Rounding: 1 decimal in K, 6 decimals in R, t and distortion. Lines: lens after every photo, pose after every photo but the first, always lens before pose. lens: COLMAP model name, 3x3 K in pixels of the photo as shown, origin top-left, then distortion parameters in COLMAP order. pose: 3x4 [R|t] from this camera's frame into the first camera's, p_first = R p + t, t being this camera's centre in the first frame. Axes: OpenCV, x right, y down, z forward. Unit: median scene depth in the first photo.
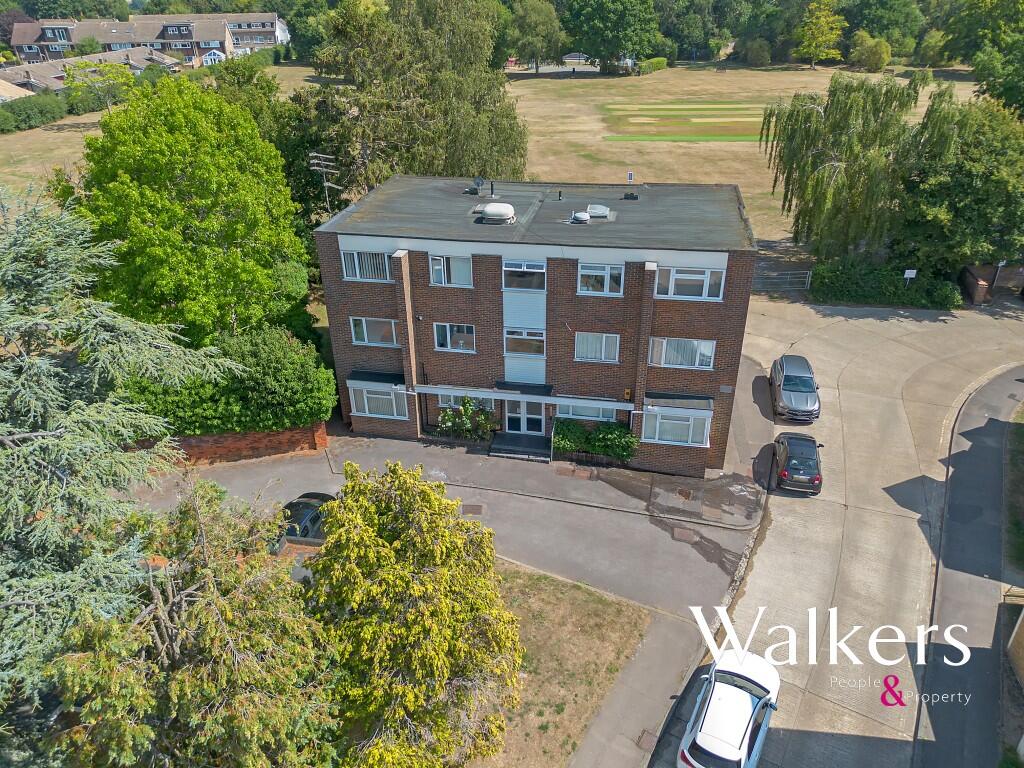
lens RADIAL K [[734.8, 0, 512.0], [0, 734.8, 384.0], [0, 0, 1]] dist [0.077025, -0.070352]
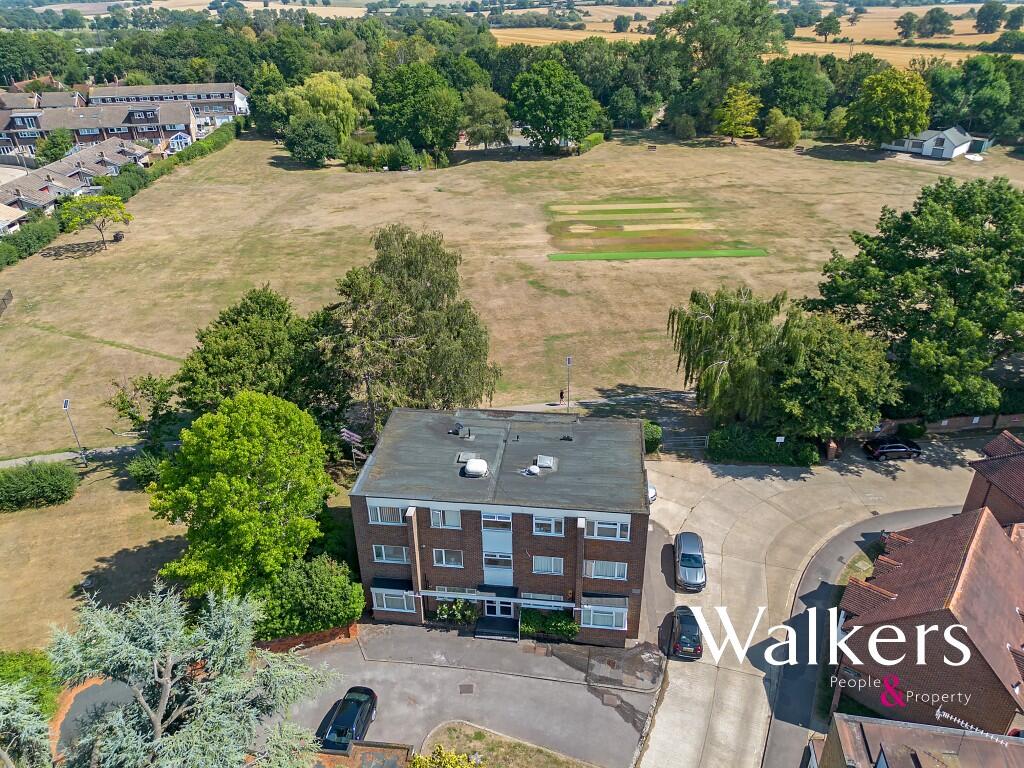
lens RADIAL K [[734.8, 0, 512.0], [0, 734.8, 384.0], [0, 0, 1]] dist [0.077025, -0.070352]
pose [[0.997557, -0.034539, 0.060726, -0.029403], [0.034508, 0.999403, 0.001558, -0.388596], [-0.060743, 0.000541, 0.998153, -0.424097]]
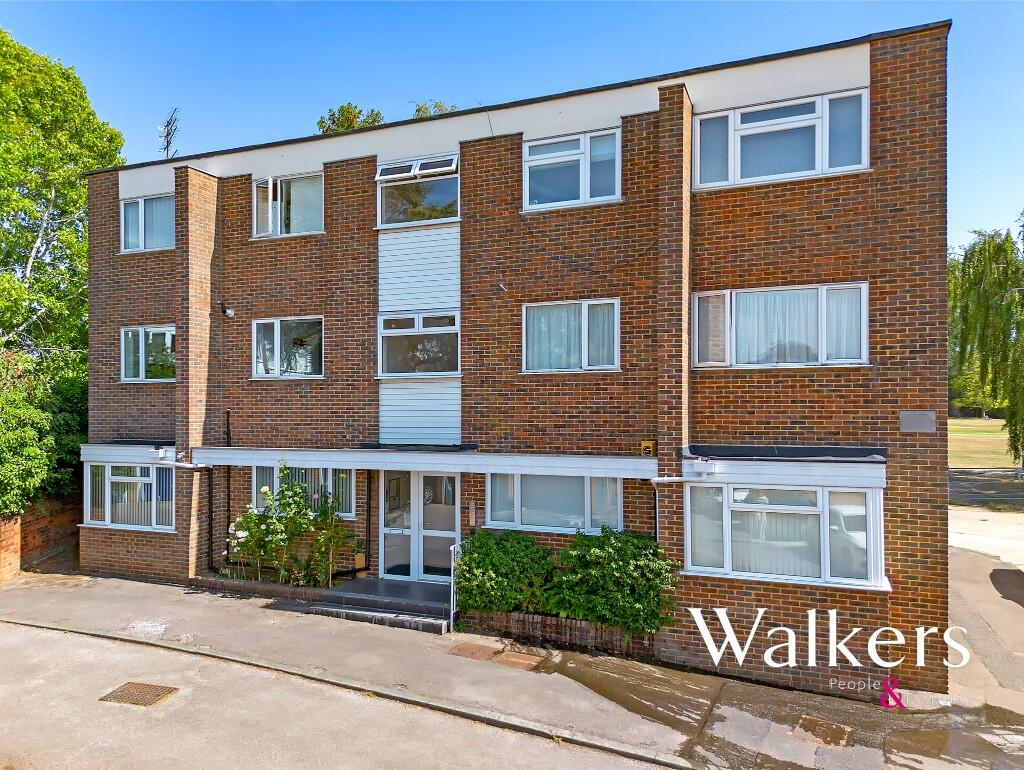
lens RADIAL K [[741.9, 0, 513.3], [0, 741.9, 409.2], [0, 0, 1]] dist [0.024921, -0.000868]
pose [[0.979566, 0.006728, -0.201011, 0.160145], [-0.101646, 0.878967, -0.465924, 0.178498], [0.173547, 0.476835, 0.861690, 0.611360]]
